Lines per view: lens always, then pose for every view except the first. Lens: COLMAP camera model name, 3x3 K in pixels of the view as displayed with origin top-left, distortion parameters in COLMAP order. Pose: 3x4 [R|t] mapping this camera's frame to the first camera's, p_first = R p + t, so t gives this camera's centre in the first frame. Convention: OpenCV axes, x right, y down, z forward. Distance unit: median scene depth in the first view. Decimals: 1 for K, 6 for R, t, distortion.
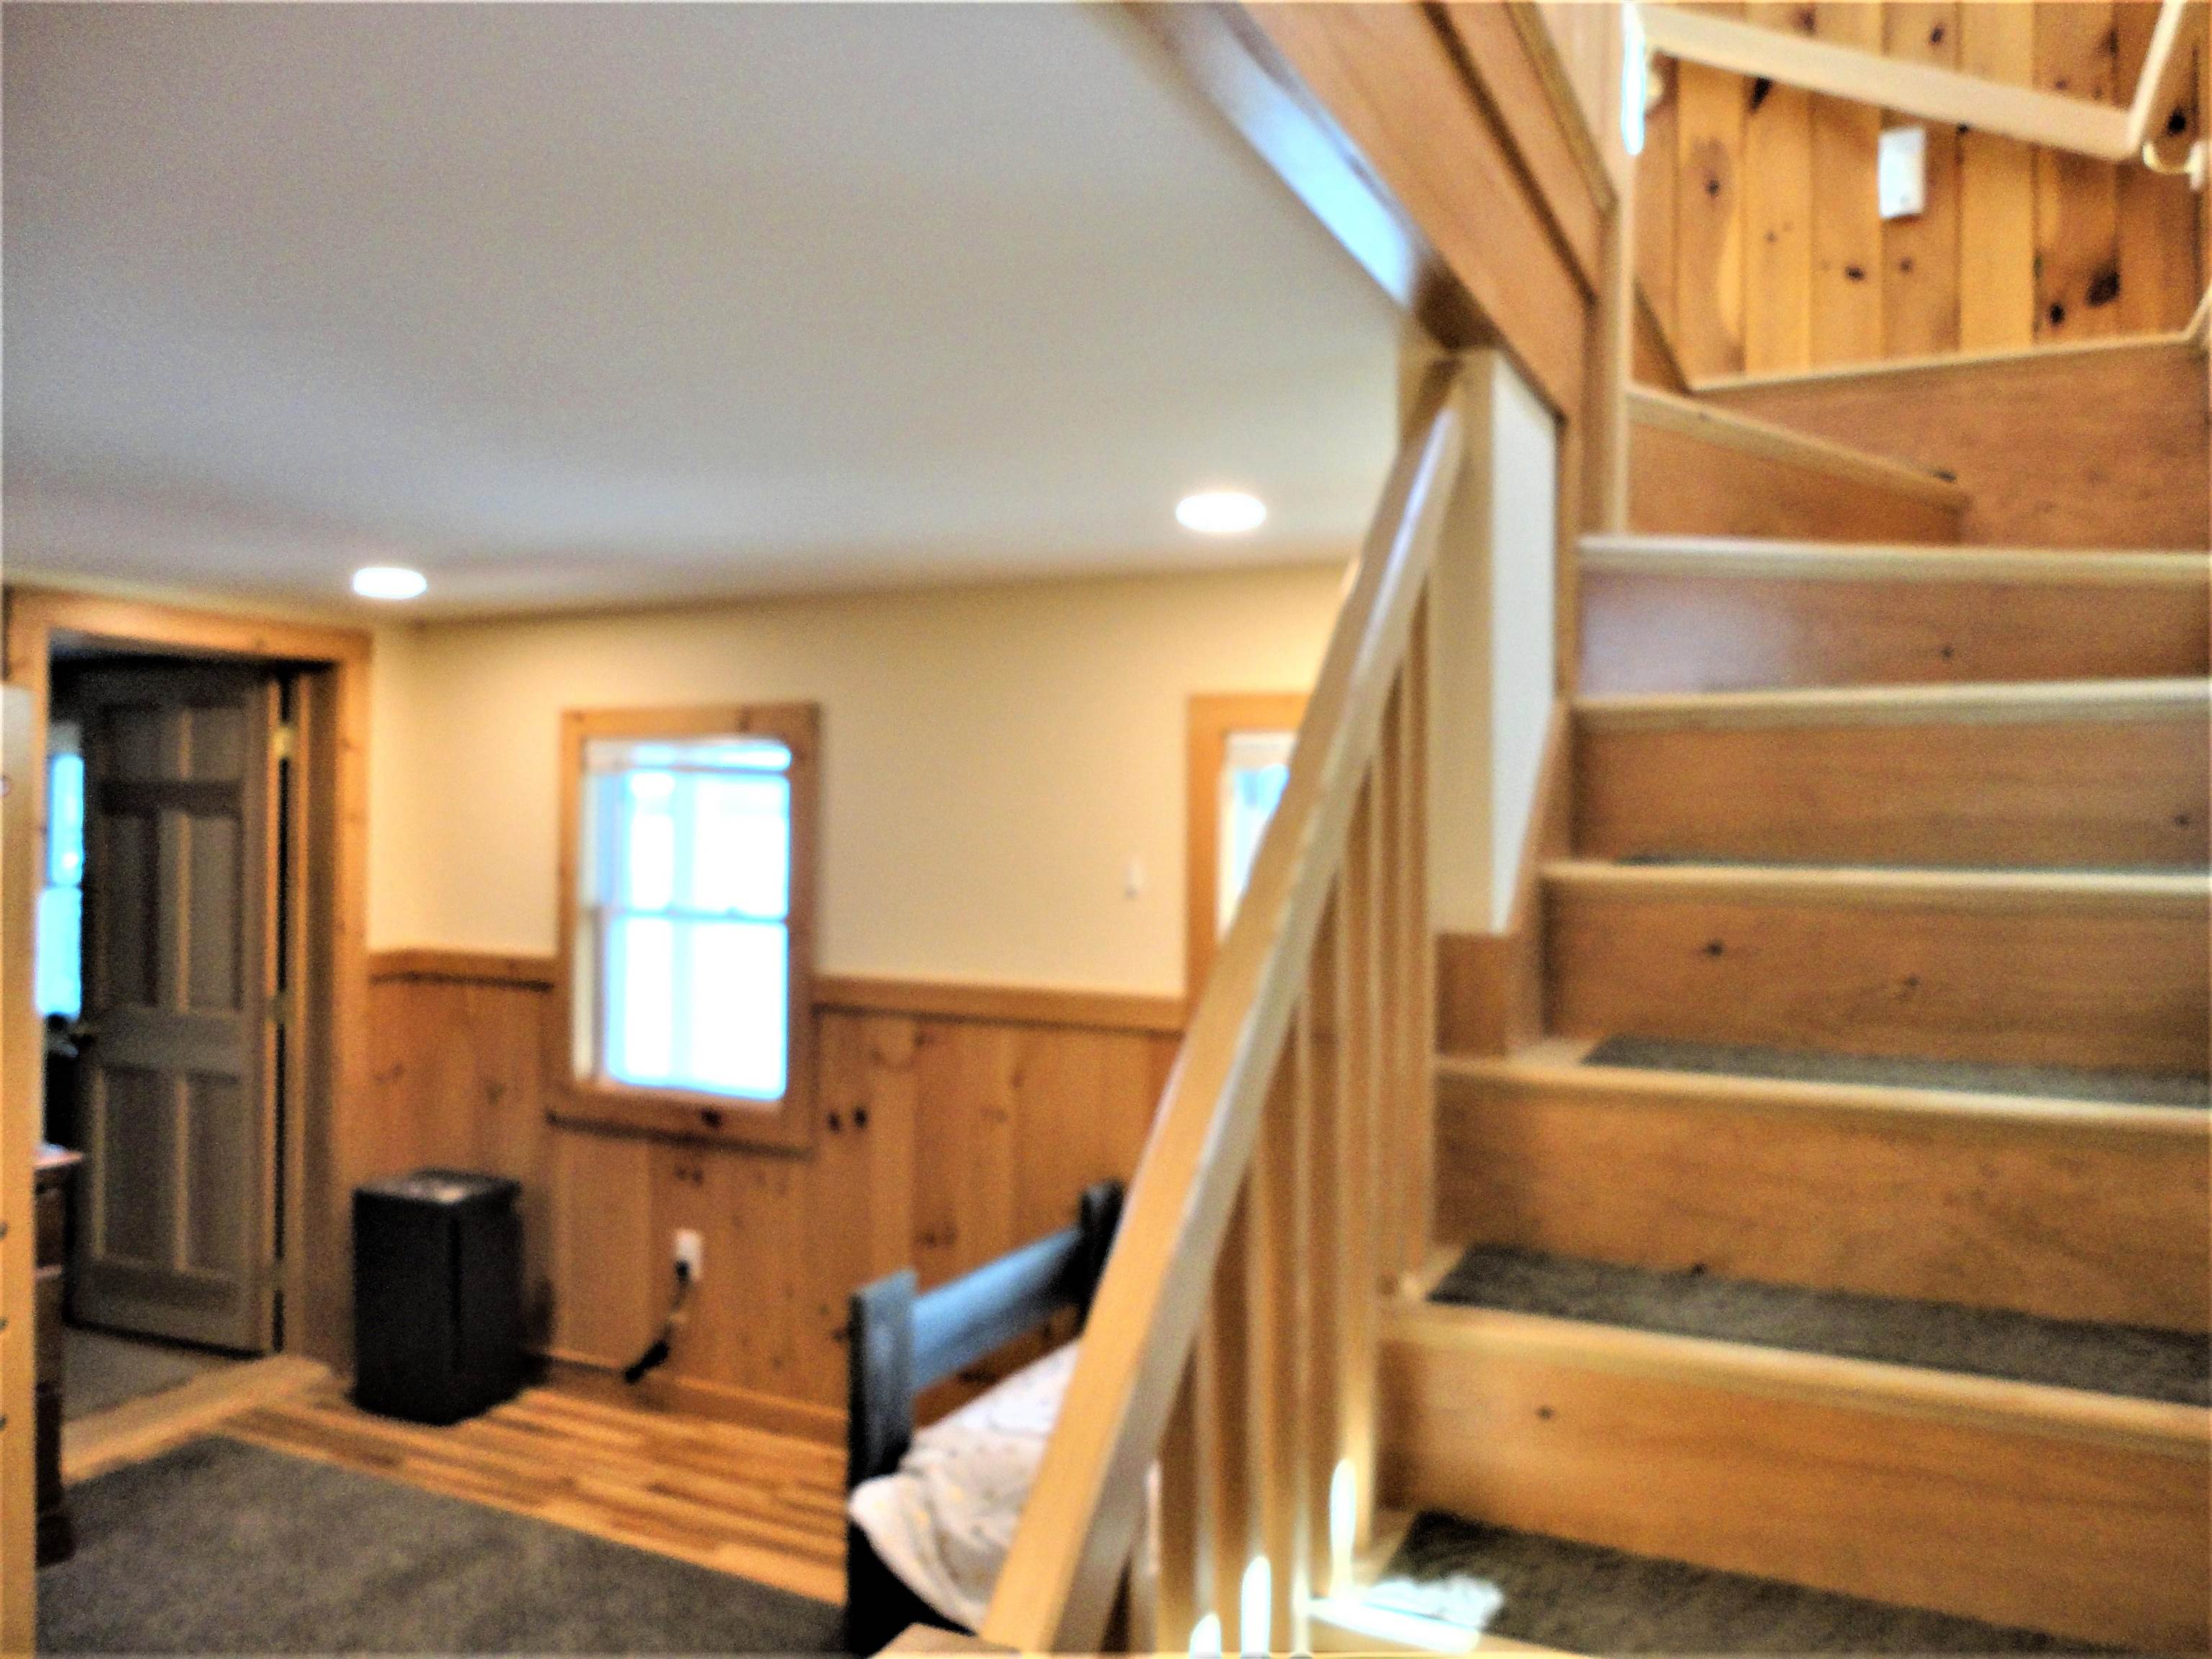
lens RADIAL K [[1605.9, 0, 1097.8], [0, 1605.9, 819.7], [0, 0, 1]] dist [0.009765, 0.002671]
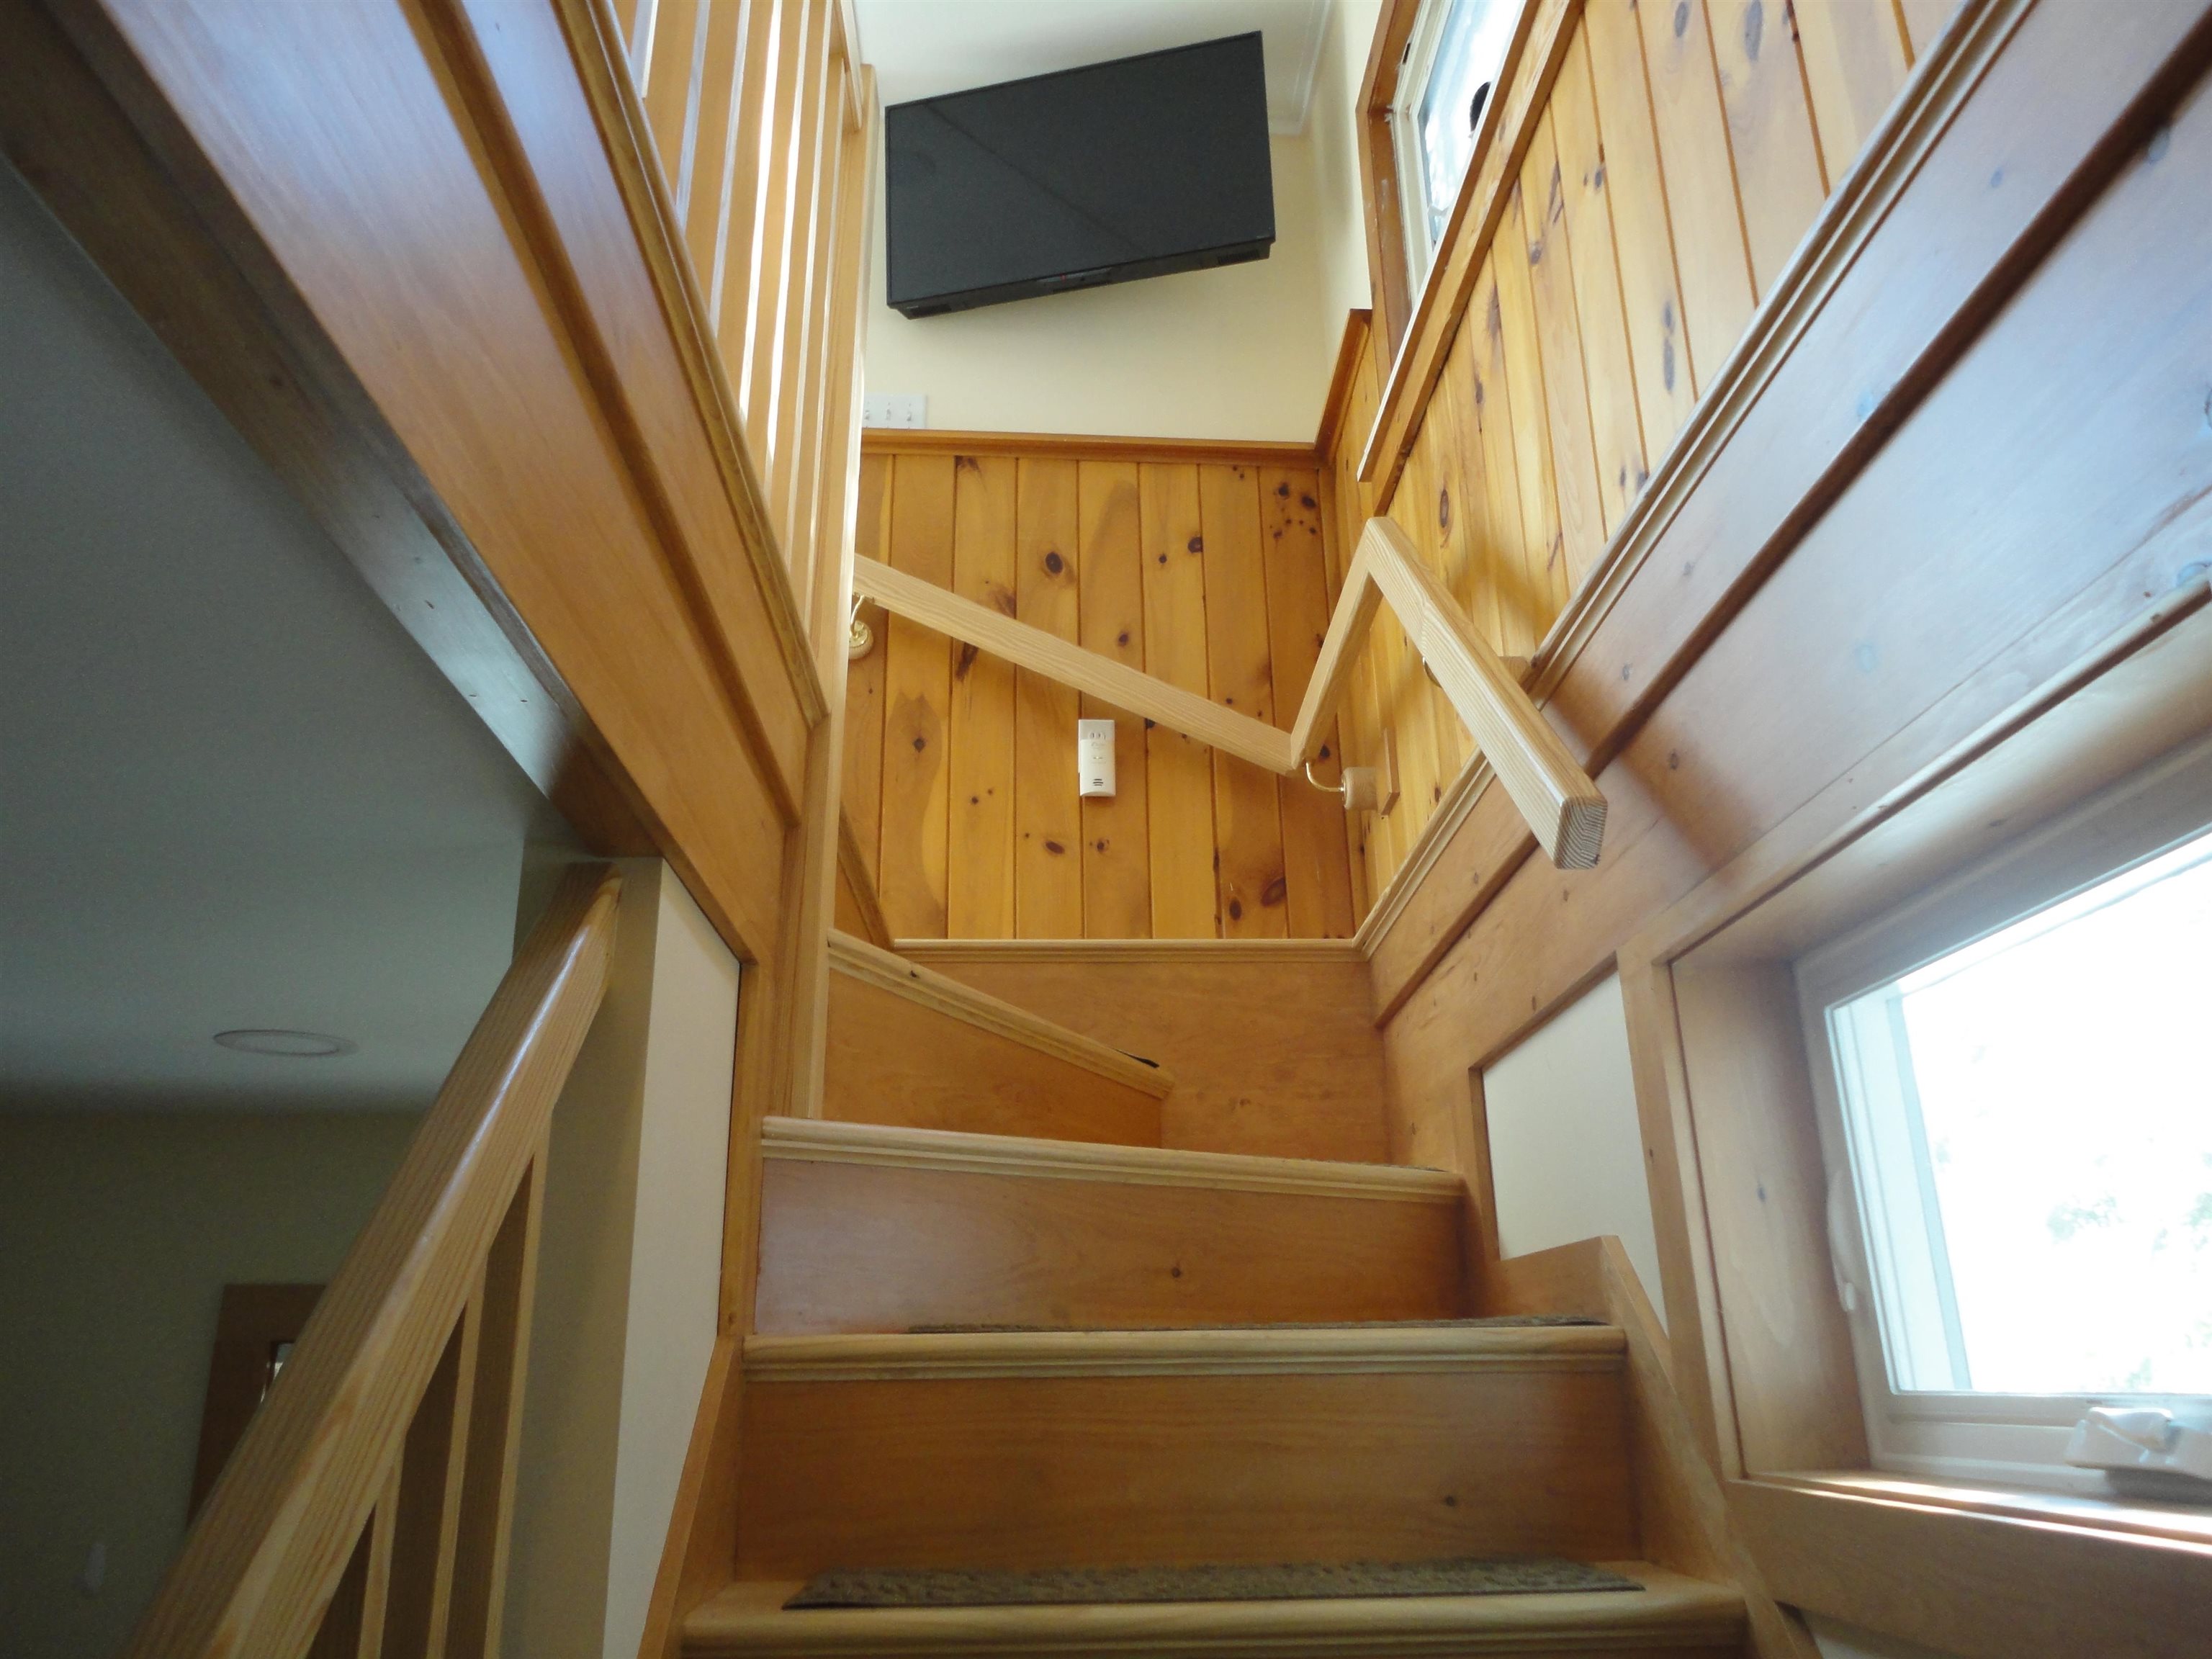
lens RADIAL K [[1605.9, 0, 1097.8], [0, 1605.9, 819.7], [0, 0, 1]] dist [0.009765, 0.002671]
pose [[0.882281, 0.137500, 0.450193, 0.058225], [0.016765, 0.946601, -0.321971, -0.044737], [-0.470424, 0.291616, 0.832863, 0.188084]]
